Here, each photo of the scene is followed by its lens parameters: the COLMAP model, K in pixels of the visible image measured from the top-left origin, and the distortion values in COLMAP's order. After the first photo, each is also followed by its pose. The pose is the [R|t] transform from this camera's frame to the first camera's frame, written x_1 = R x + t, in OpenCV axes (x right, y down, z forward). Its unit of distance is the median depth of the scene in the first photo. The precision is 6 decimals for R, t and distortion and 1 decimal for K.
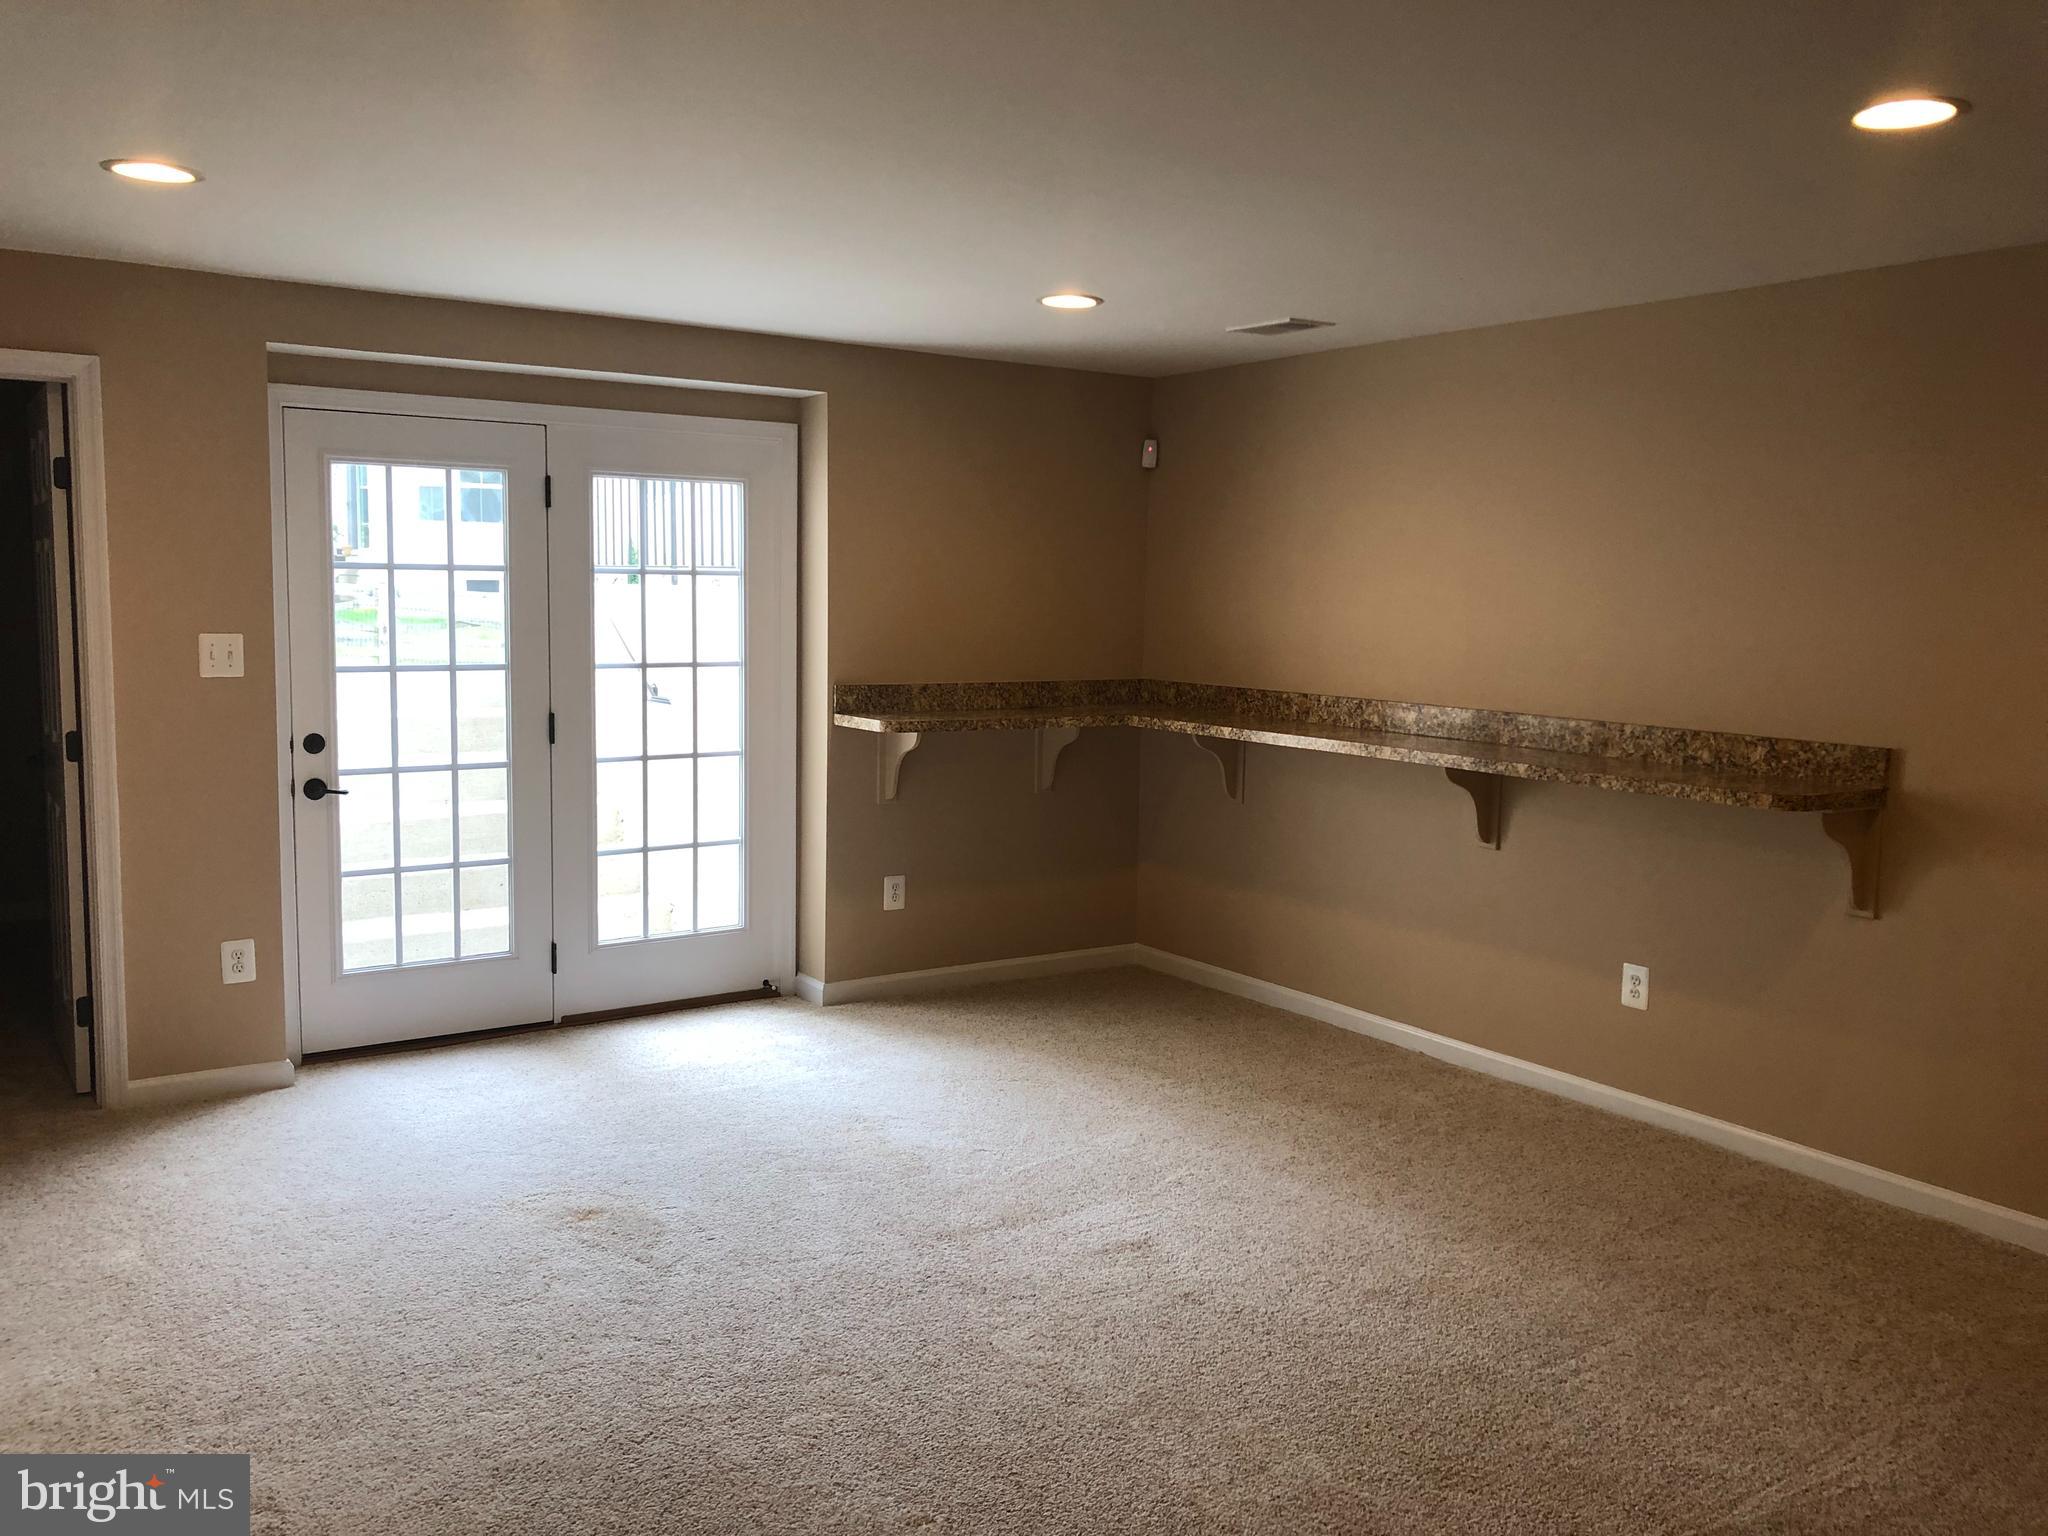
lens RADIAL K [[1656.4, 0, 1024.0], [0, 1656.4, 768.0], [0, 0, 1]] dist [0.010089, -0.004374]
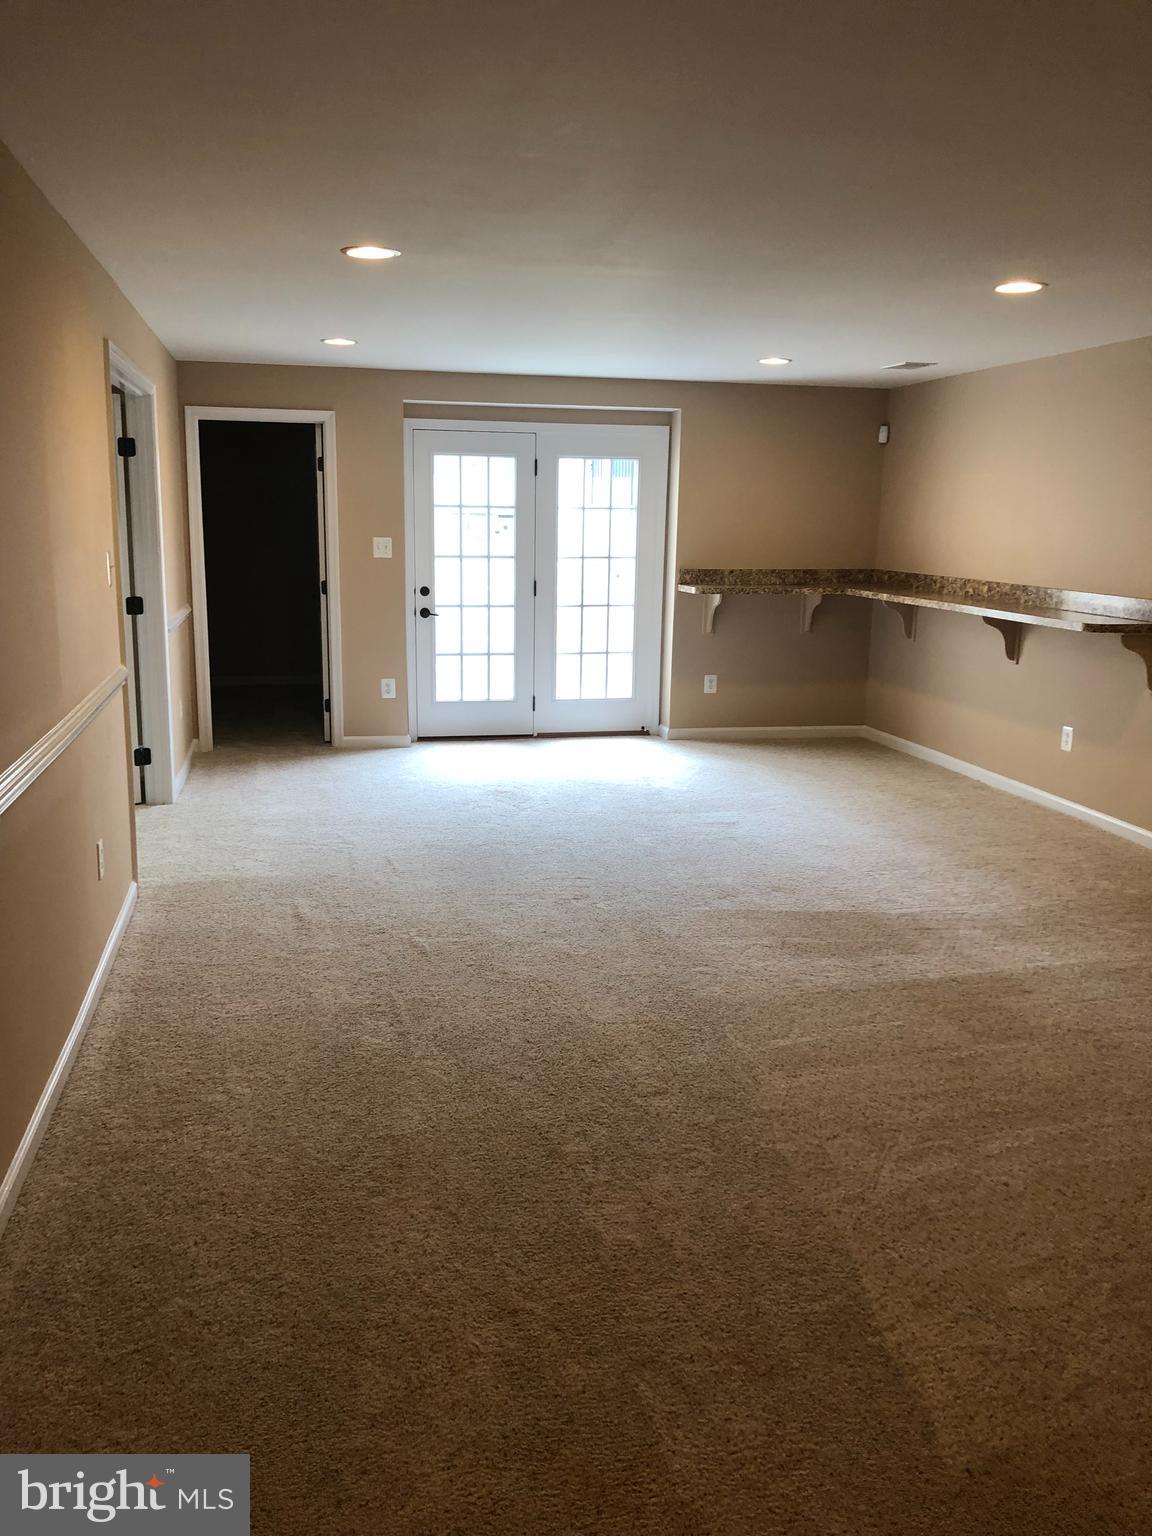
lens RADIAL K [[1269.3, 0, 571.5], [0, 1269.3, 813.3], [0, 0, 1]] dist [0.112641, -0.431260]
pose [[0.923673, 0.081428, -0.374429, 0.362547], [-0.039054, 0.992077, 0.119410, 0.061705], [0.381186, -0.095673, 0.919535, -0.438344]]
